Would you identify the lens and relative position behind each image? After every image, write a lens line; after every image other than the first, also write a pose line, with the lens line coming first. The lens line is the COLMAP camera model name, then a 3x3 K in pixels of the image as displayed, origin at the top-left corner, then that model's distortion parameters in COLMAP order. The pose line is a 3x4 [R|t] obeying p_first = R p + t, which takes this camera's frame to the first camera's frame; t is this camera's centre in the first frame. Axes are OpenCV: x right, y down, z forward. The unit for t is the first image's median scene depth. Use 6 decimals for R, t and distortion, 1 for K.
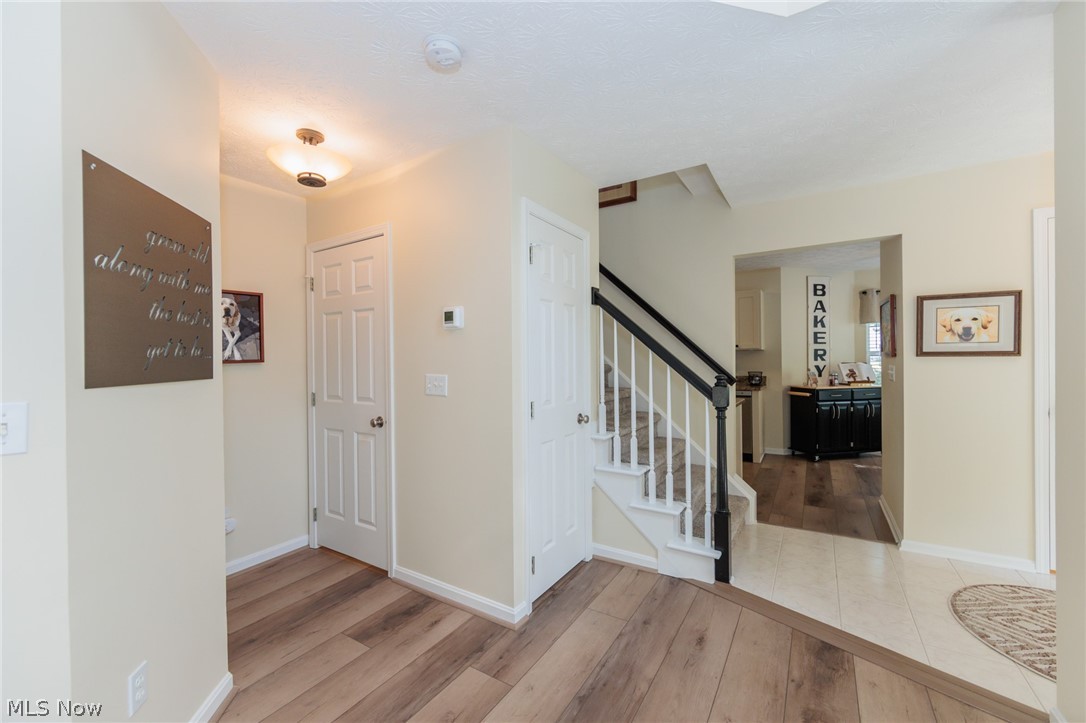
lens RADIAL K [[427.9, 0, 558.6], [0, 427.9, 362.5], [0, 0, 1]] dist [-0.002850, -0.000365]
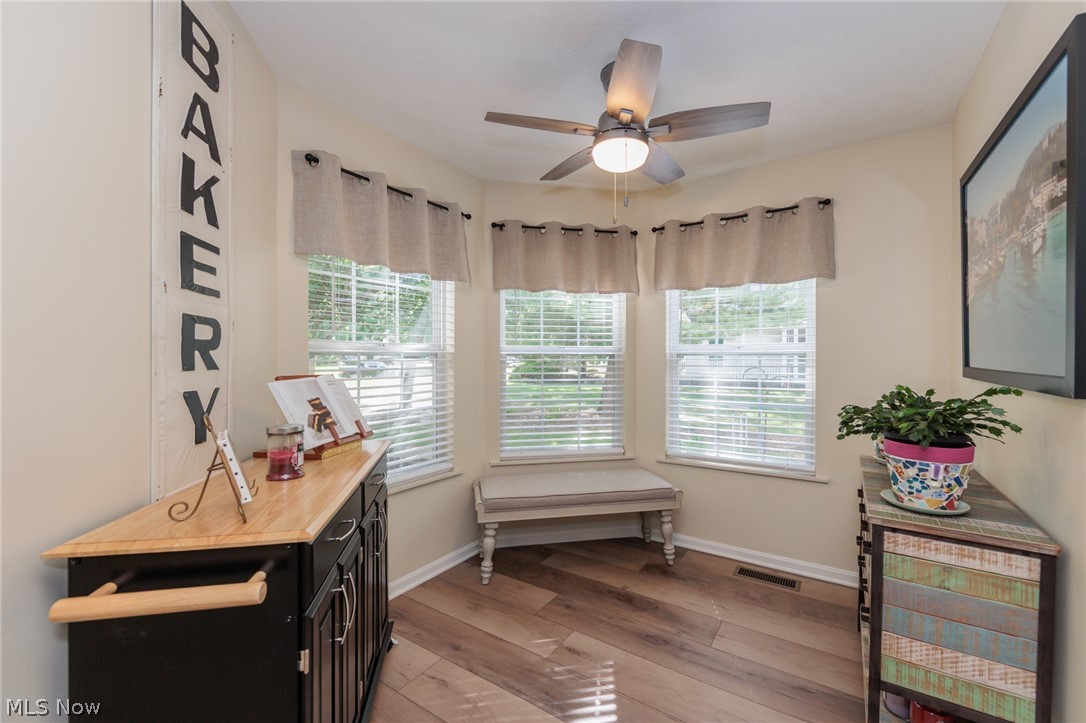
lens RADIAL K [[427.9, 0, 539.9], [0, 427.9, 359.9], [0, 0, 1]] dist [-0.002850, -0.000365]
pose [[0.032388, 0.003047, 0.999471, 0.779410], [0.003551, 0.999989, -0.003163, -0.015919], [-0.999469, 0.003651, 0.032377, 1.609886]]
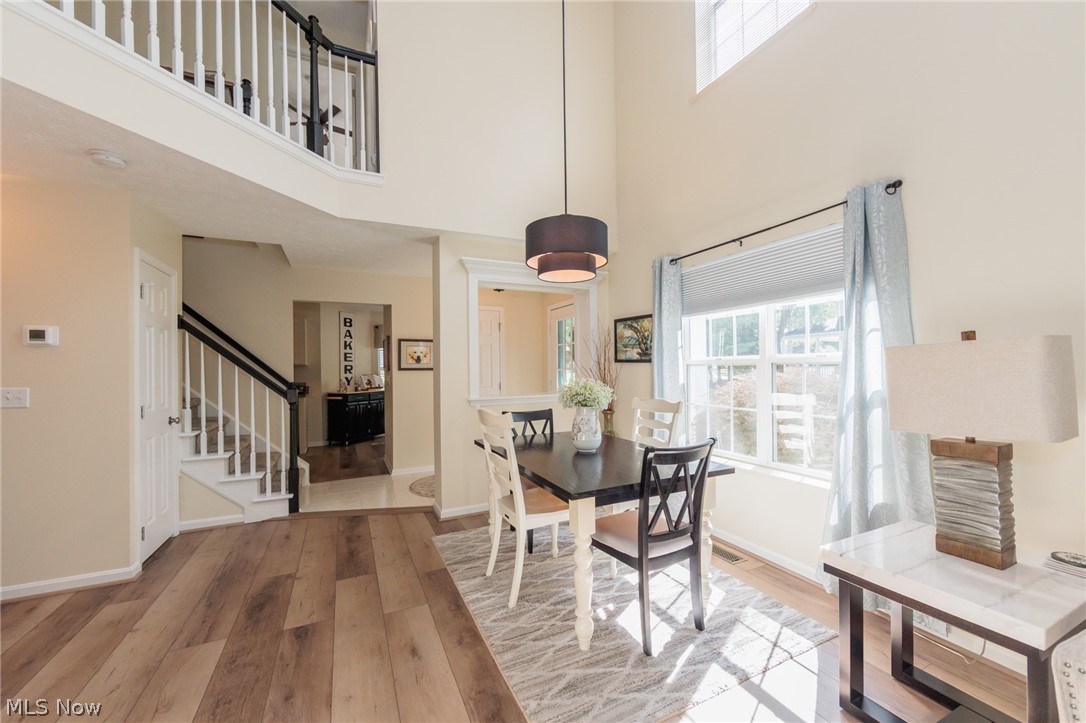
lens RADIAL K [[427.9, 0, 547.5], [0, 427.9, 365.8], [0, 0, 1]] dist [-0.002850, -0.000365]
pose [[0.548559, 0.009197, 0.836061, -0.374550], [0.011790, 0.999755, -0.018732, 0.007909], [-0.836029, 0.020133, 0.548316, -0.579444]]
